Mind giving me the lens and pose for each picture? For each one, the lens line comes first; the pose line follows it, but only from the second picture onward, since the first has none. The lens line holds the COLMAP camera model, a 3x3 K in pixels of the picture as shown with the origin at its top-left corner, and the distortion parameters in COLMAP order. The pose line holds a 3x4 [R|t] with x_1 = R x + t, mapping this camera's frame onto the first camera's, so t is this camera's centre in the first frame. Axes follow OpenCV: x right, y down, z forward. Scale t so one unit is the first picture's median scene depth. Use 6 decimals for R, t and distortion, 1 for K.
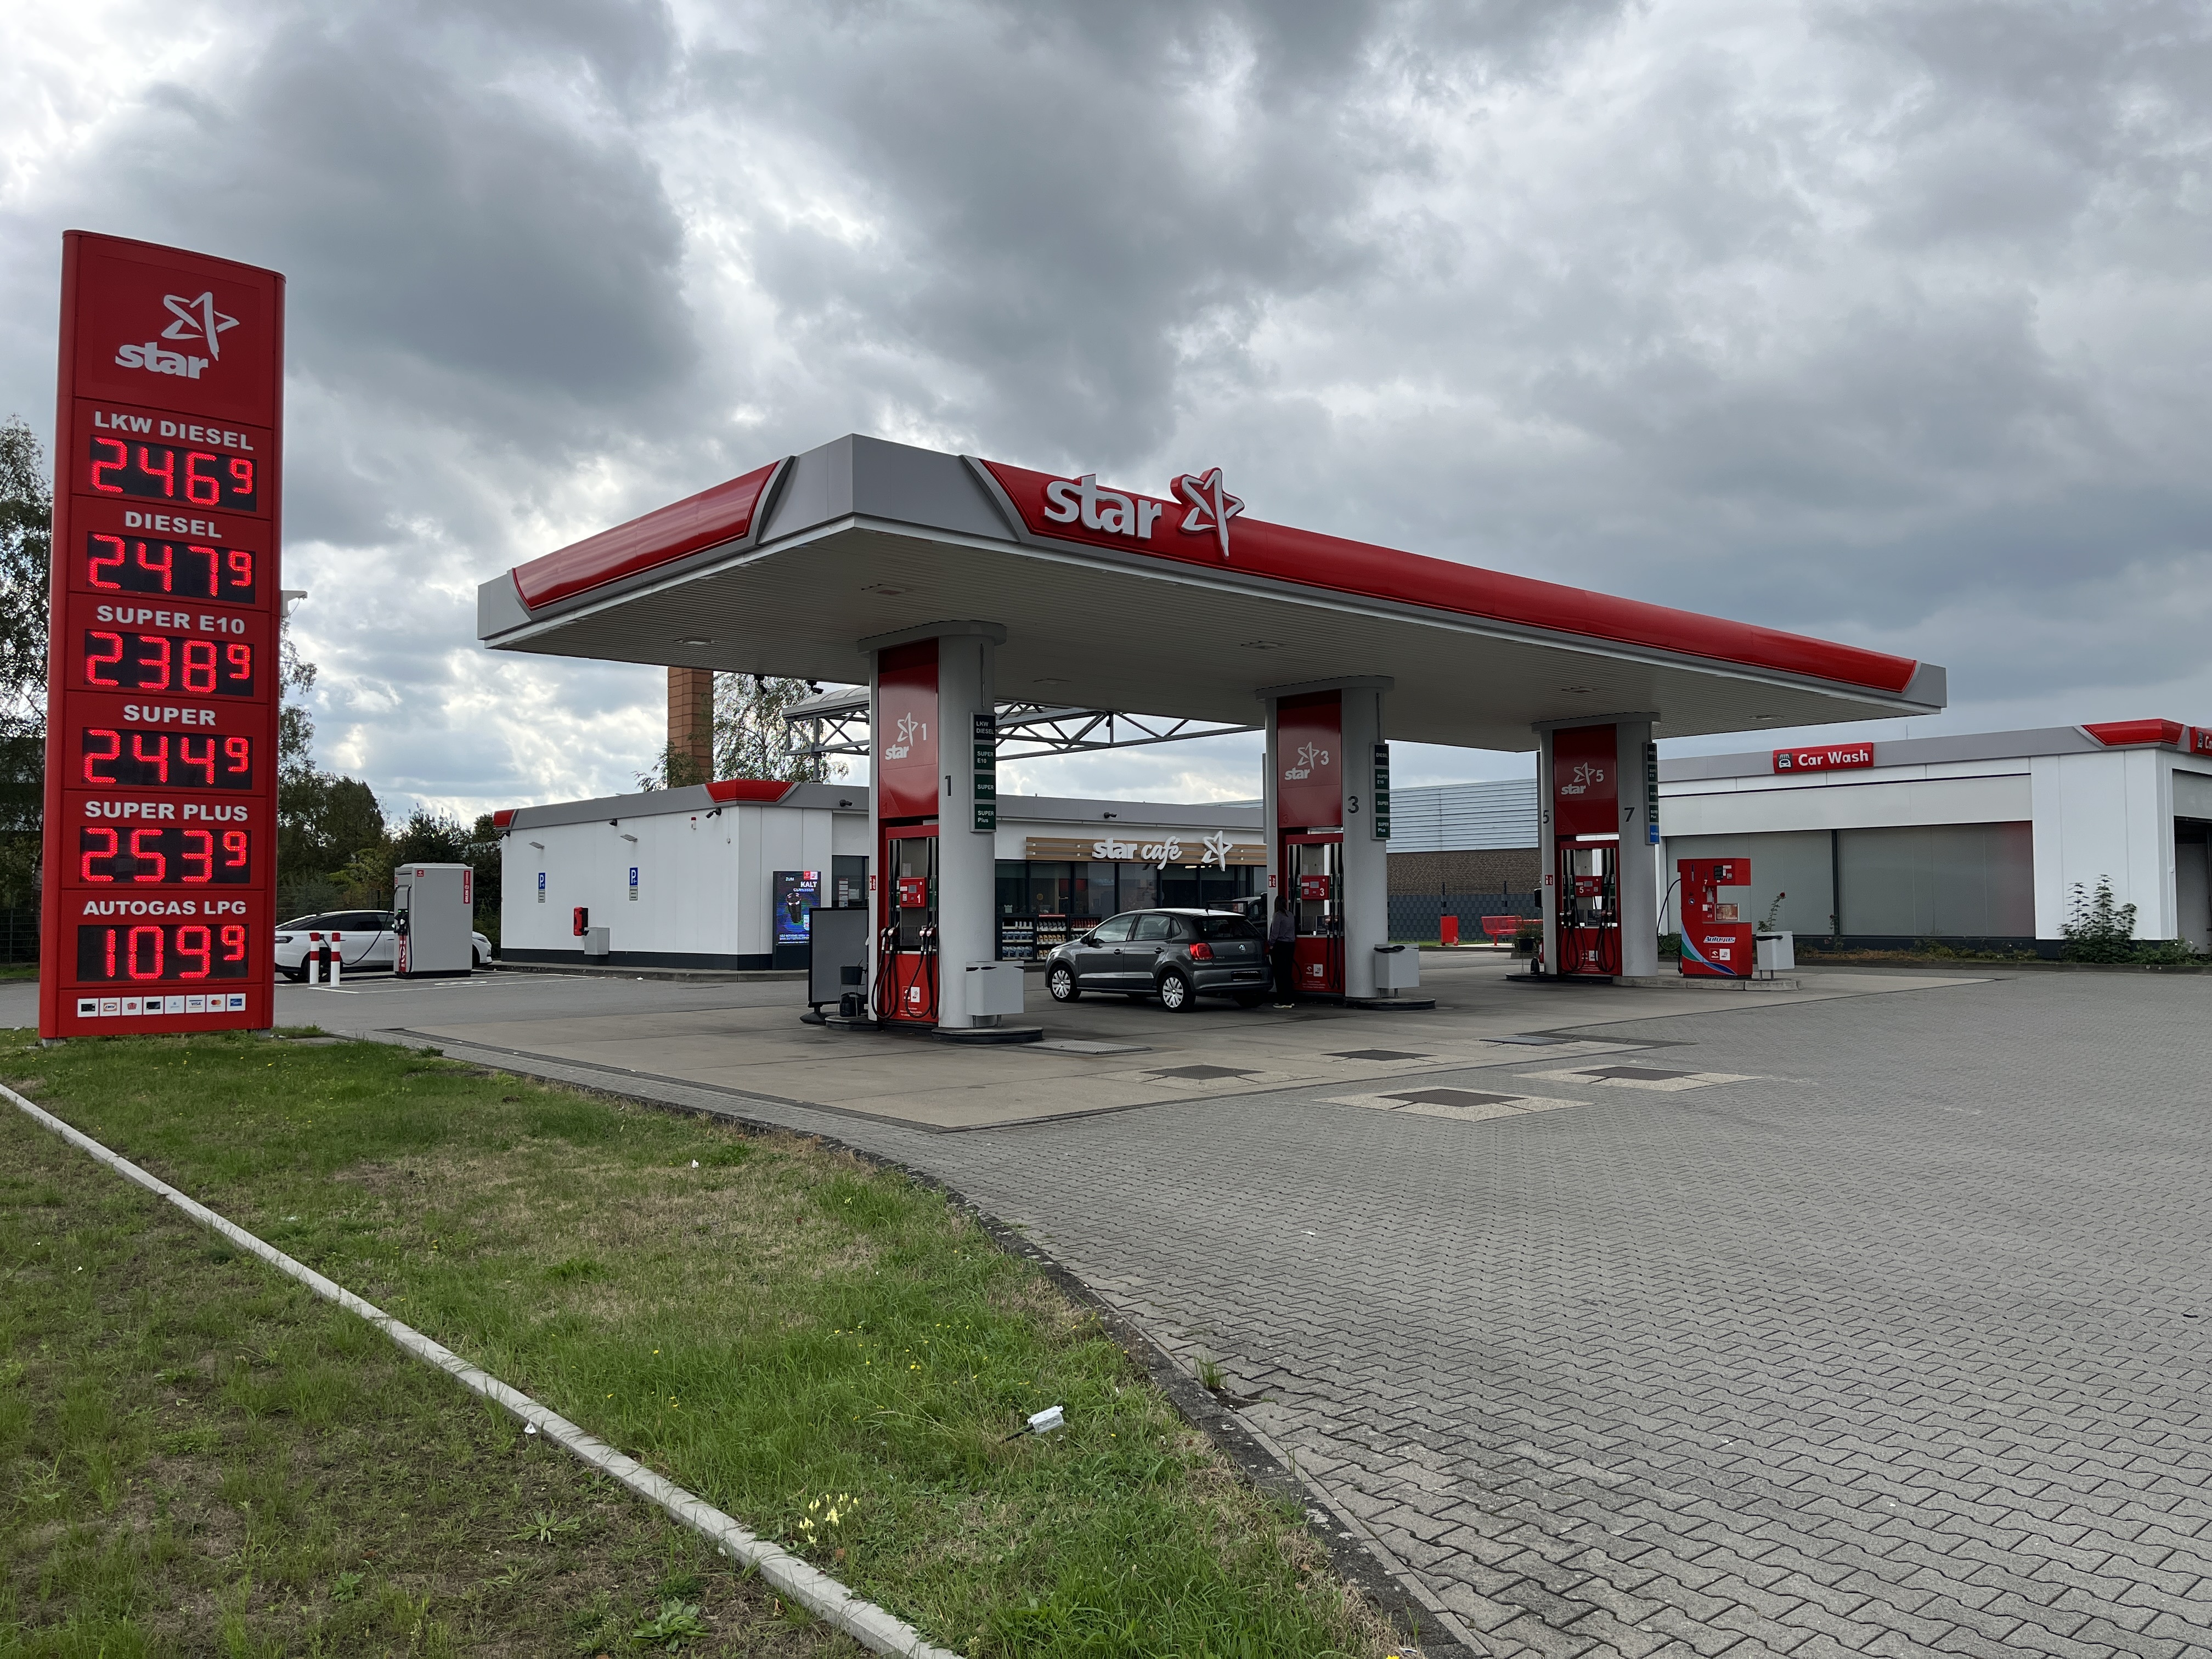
lens RADIAL K [[1662.1, 0, 1158.4], [0, 1662.1, 811.1], [0, 0, 1]] dist [0.046269, -0.068479]
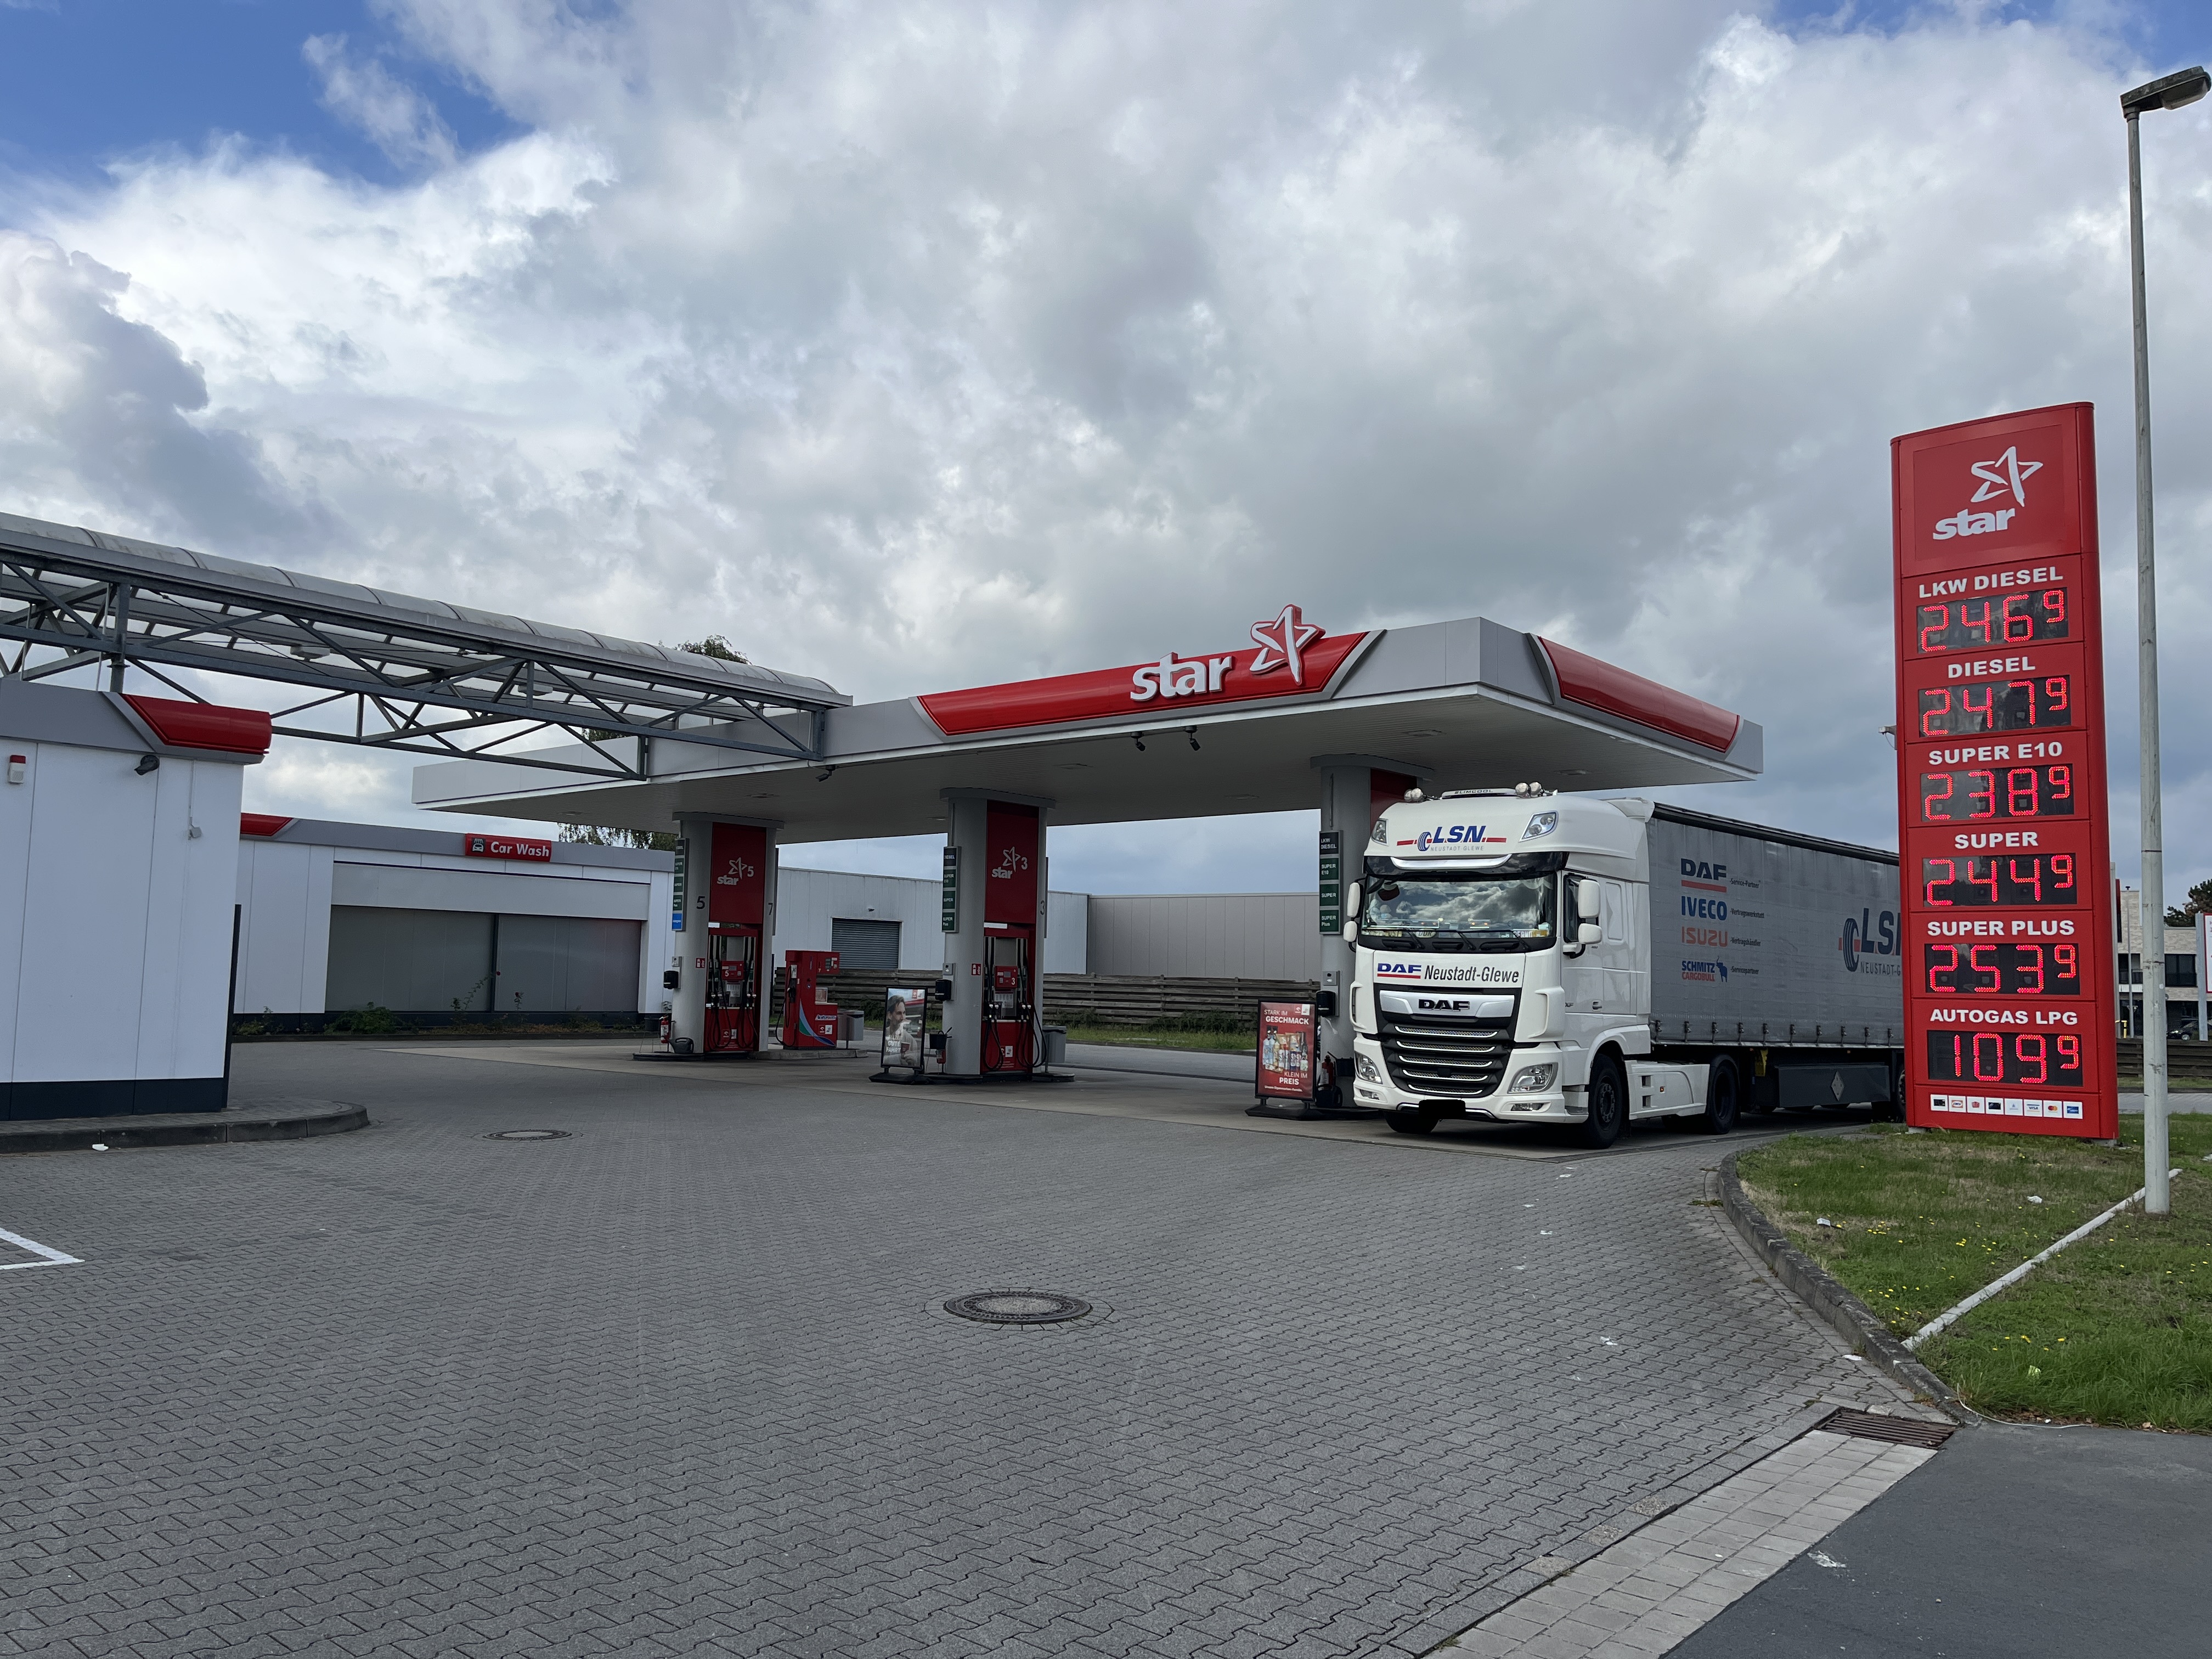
lens RADIAL K [[1662.1, 0, 1100.7], [0, 1662.1, 837.7], [0, 0, 1]] dist [0.046269, -0.068479]
pose [[0.140370, -0.086481, -0.986315, 0.407198], [0.031292, 0.996068, -0.082883, 0.013504], [0.989605, -0.019230, 0.142524, 0.263740]]
